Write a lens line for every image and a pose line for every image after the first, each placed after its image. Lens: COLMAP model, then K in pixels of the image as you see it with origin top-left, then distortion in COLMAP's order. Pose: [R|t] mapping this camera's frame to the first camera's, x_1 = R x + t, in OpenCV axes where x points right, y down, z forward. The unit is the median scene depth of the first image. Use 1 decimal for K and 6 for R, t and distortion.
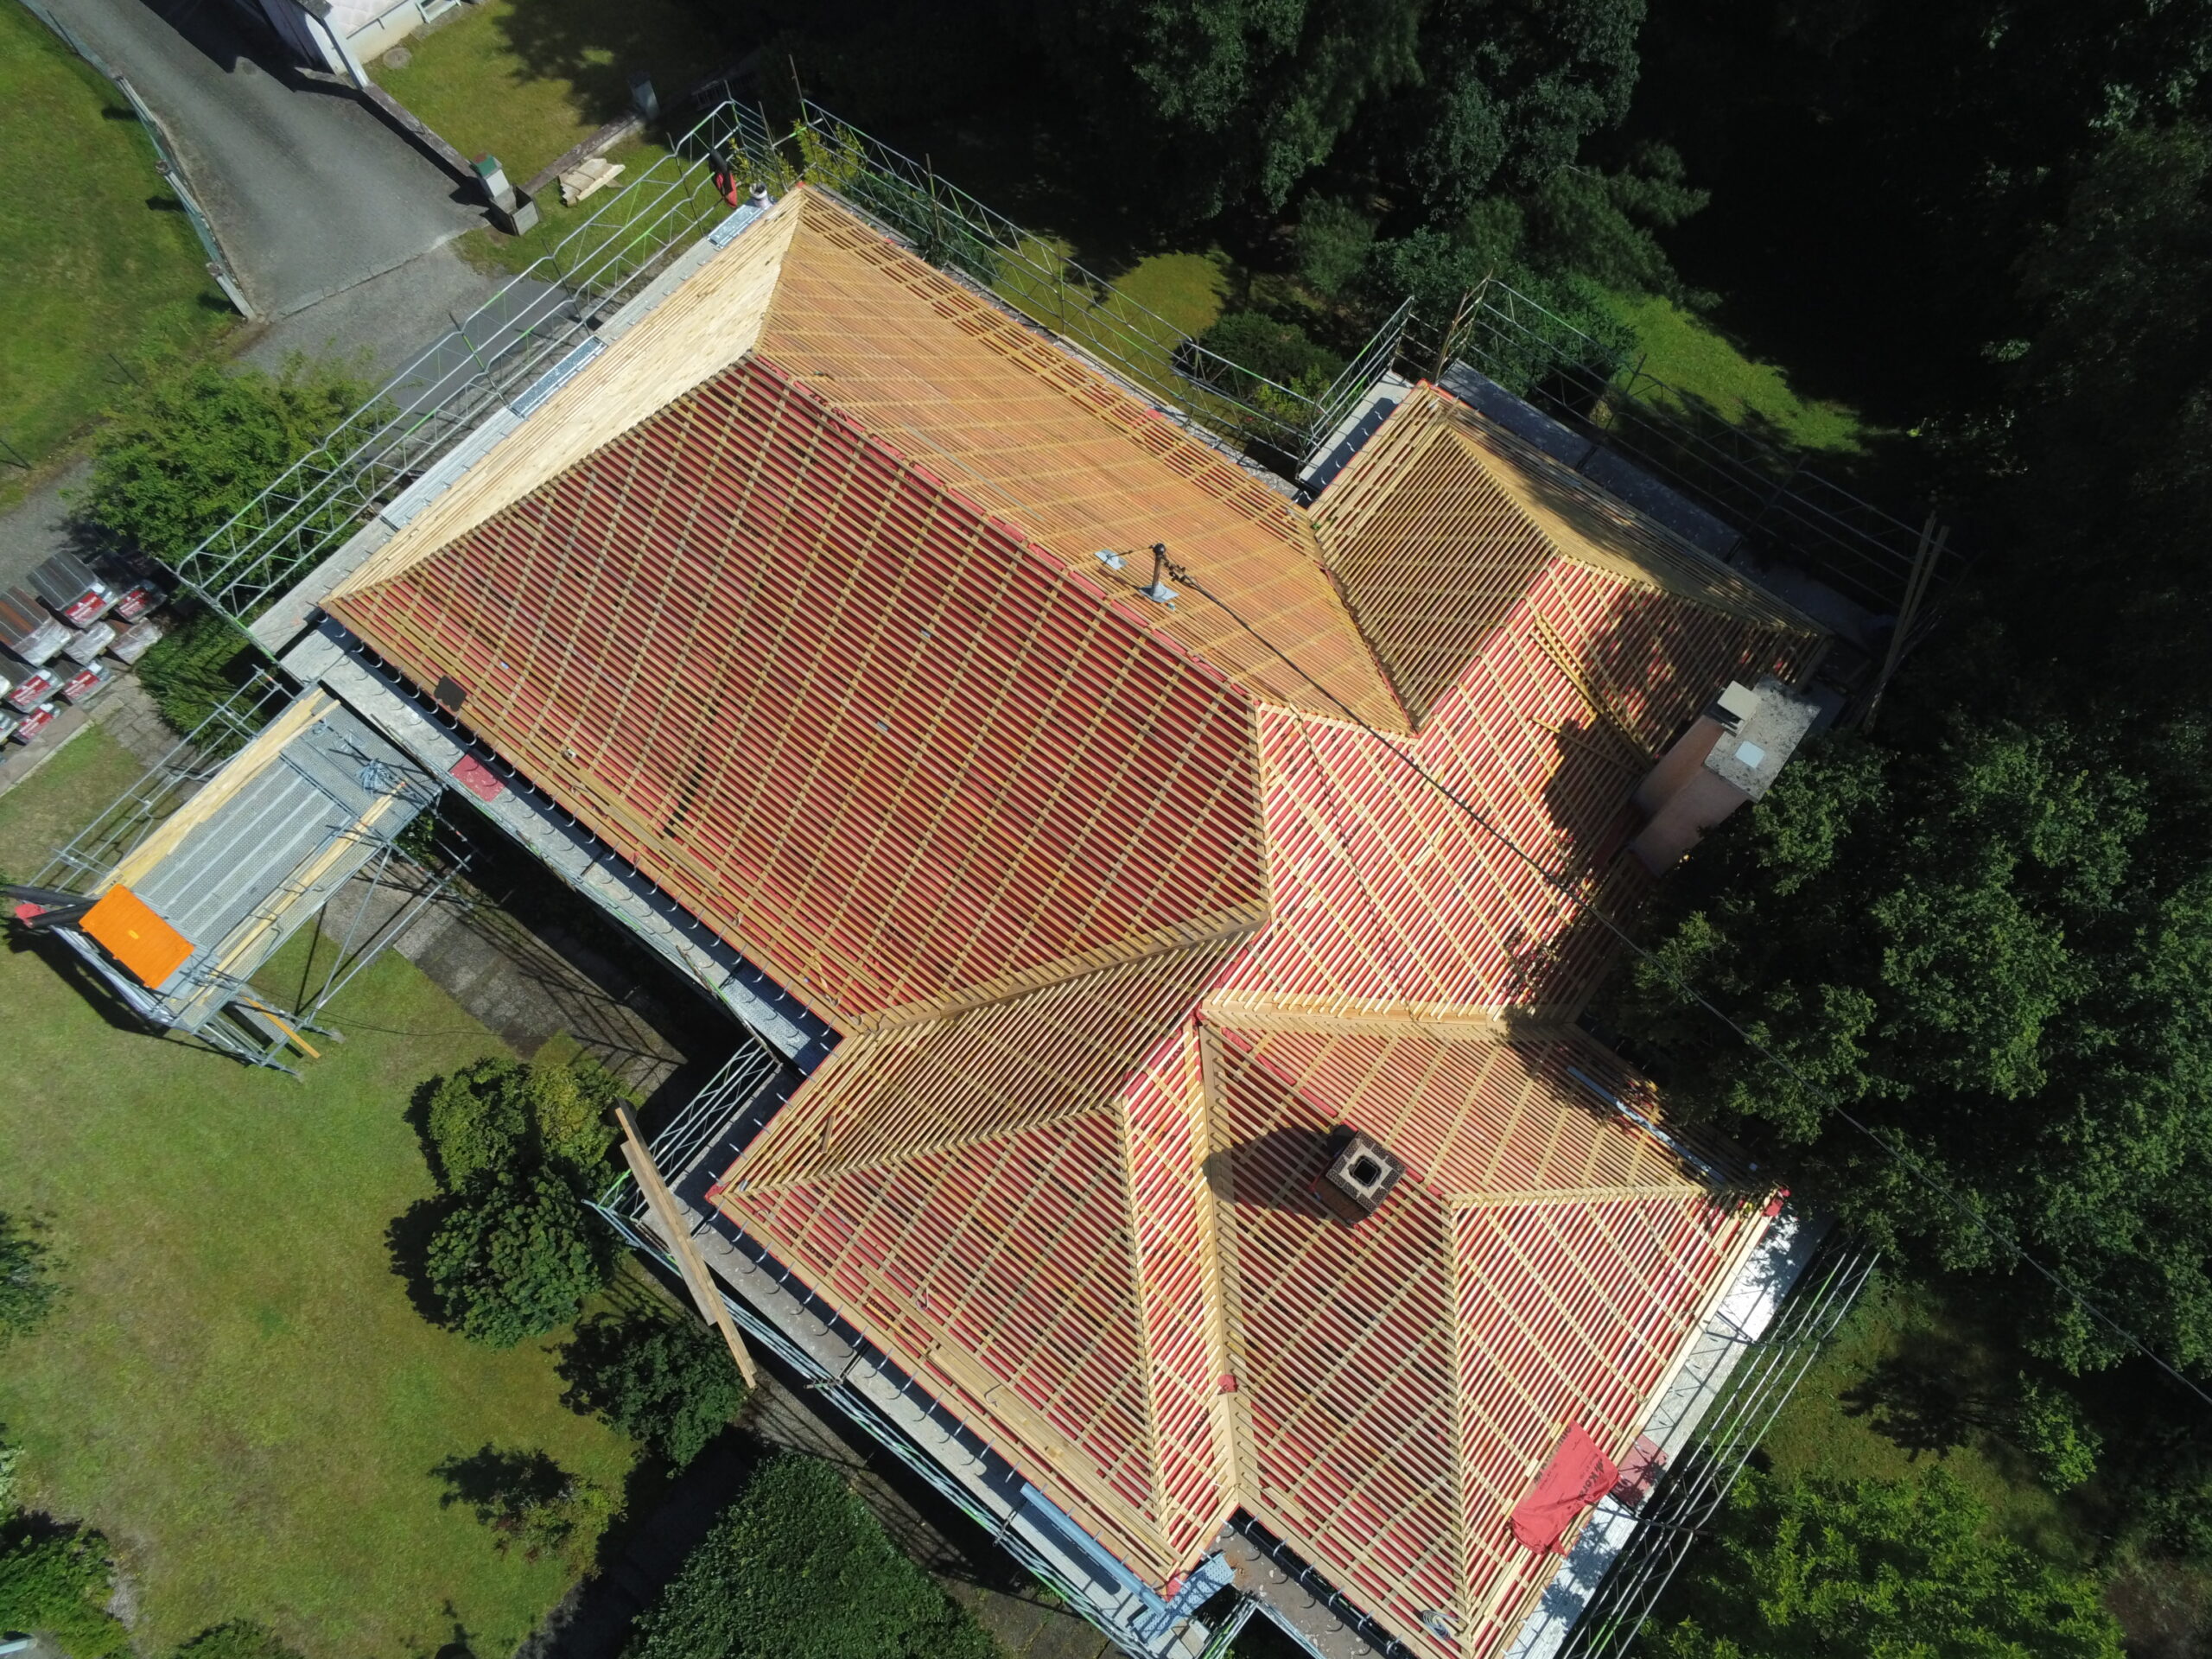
lens RADIAL K [[1477.6, 0, 1109.2], [0, 1477.6, 826.2], [0, 0, 1]] dist [-0.002799, -0.000780]
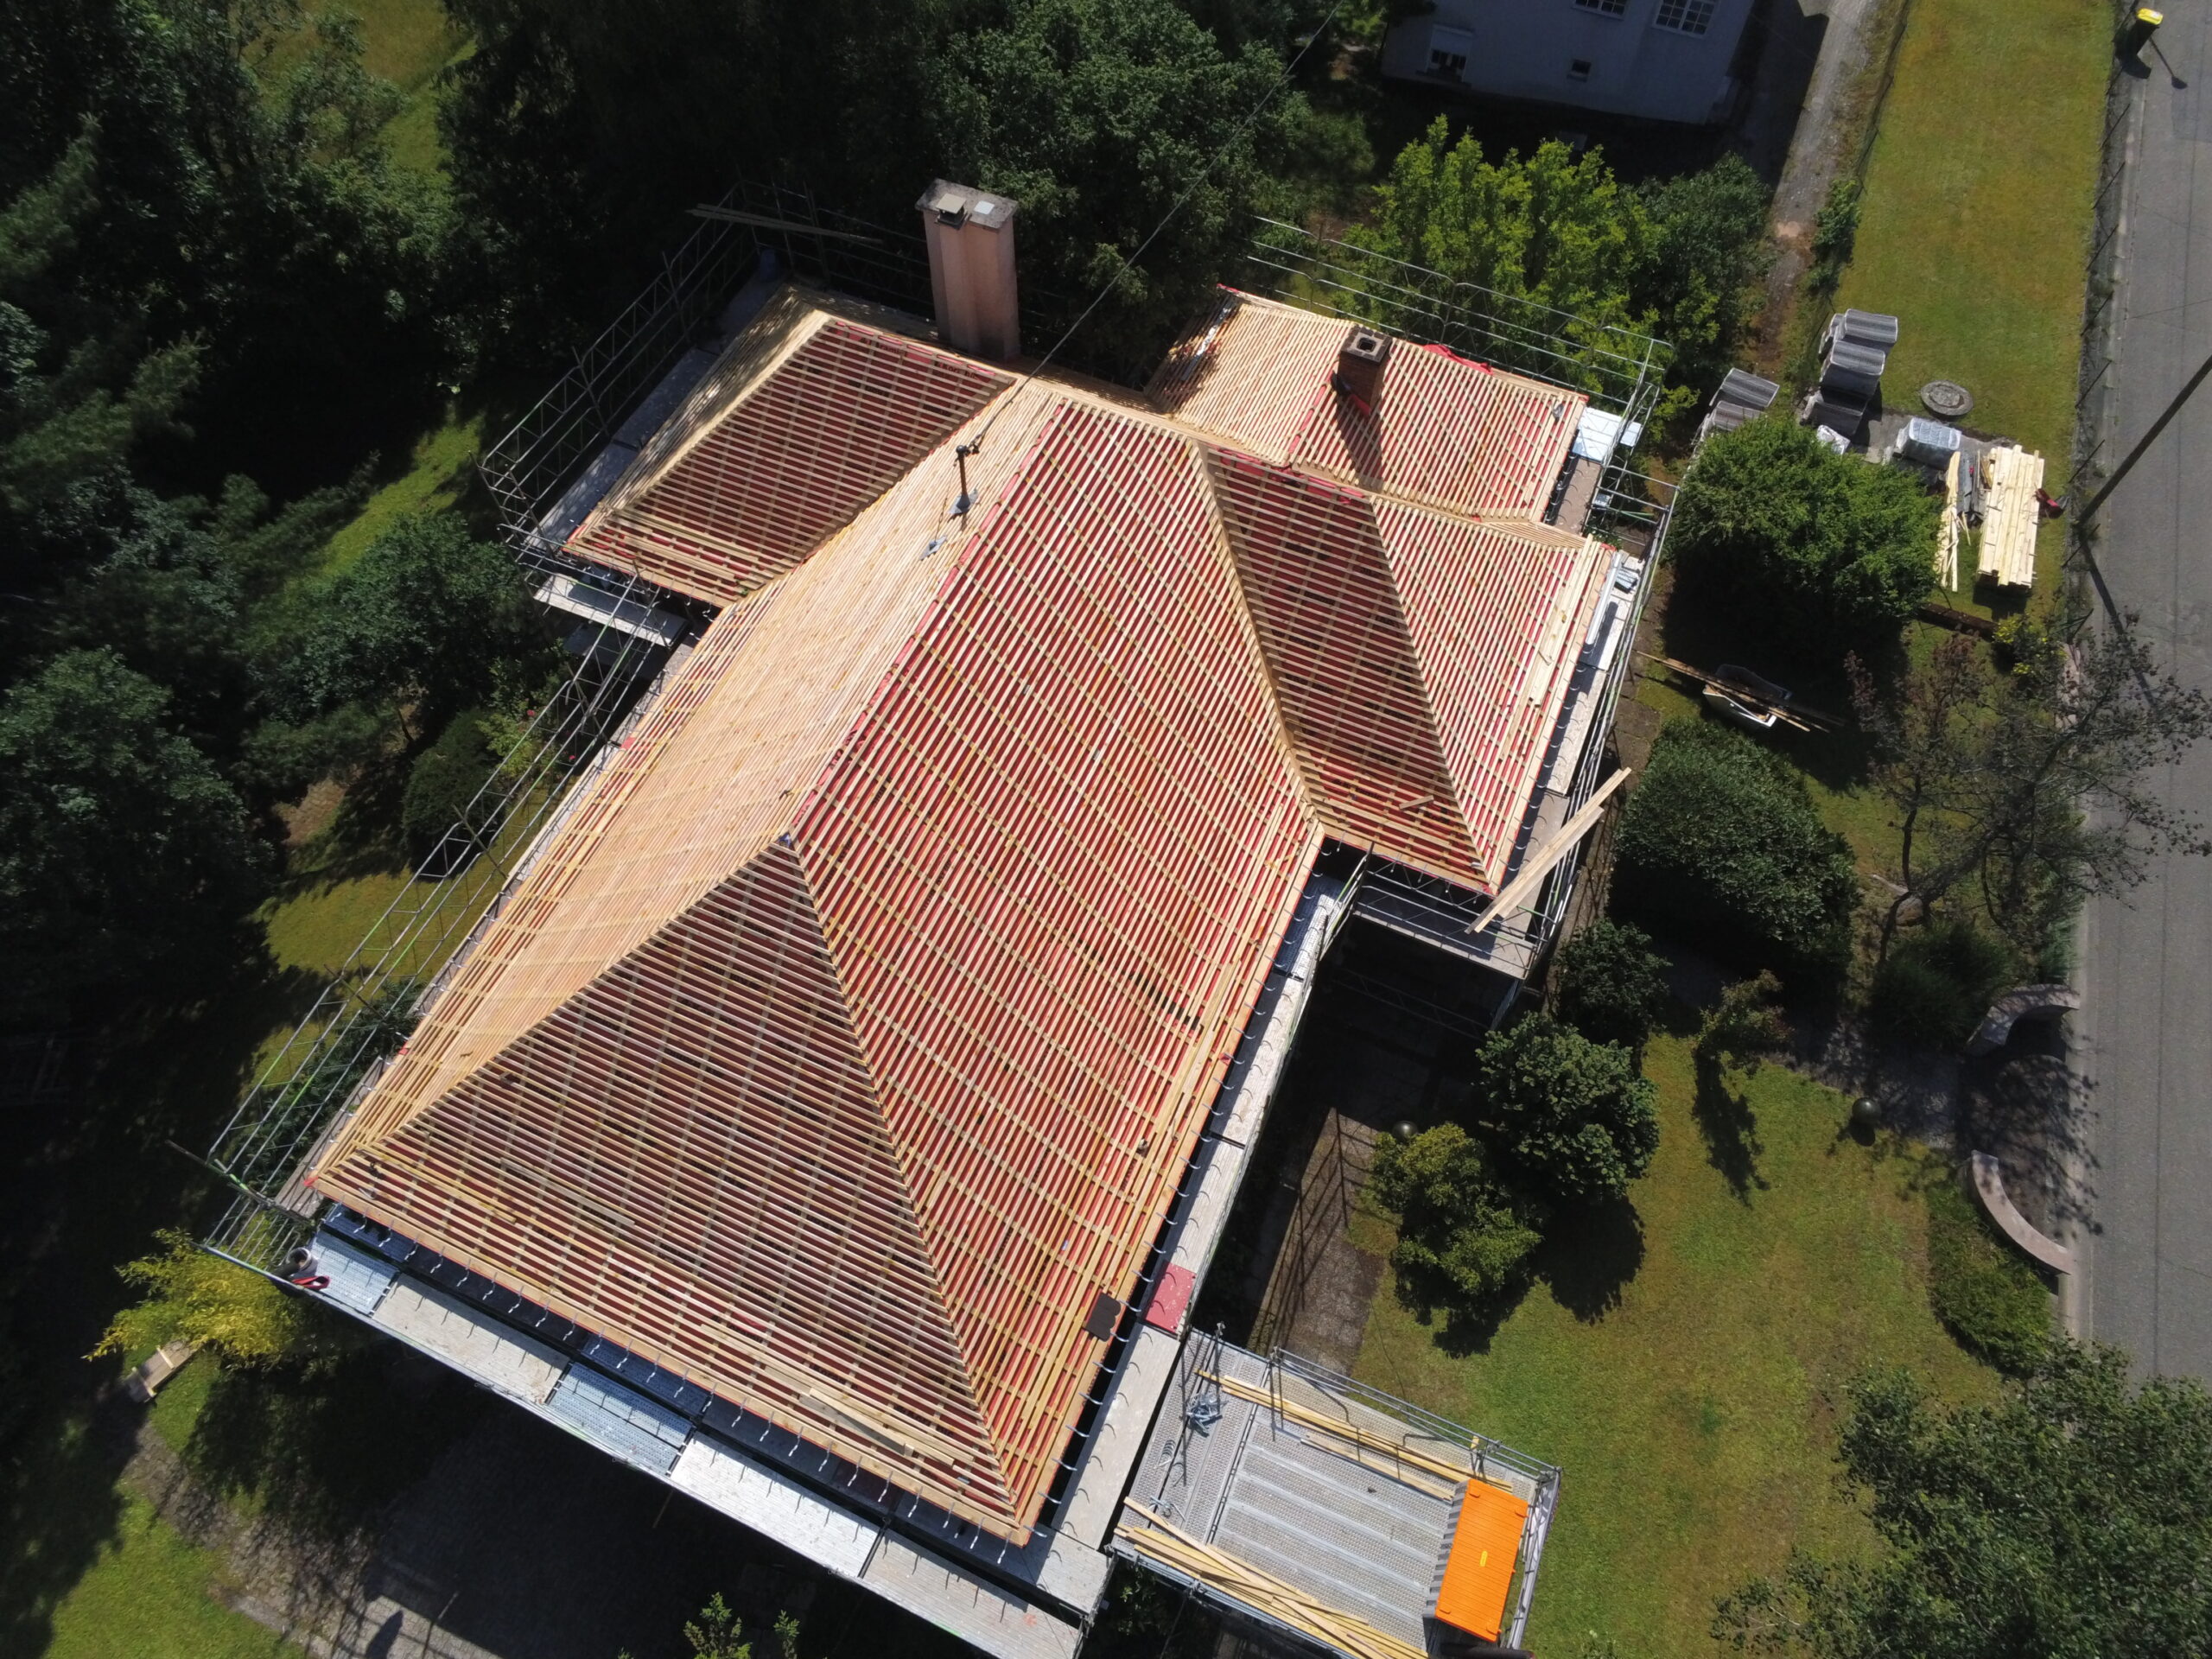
lens RADIAL K [[1477.6, 0, 1110.1], [0, 1477.6, 830.7], [0, 0, 1]] dist [-0.002799, -0.000780]
pose [[-0.254097, -0.834454, 0.489000, -0.632458], [0.895391, -0.011804, 0.445125, -0.467755], [-0.365664, 0.550951, 0.750162, 0.191636]]
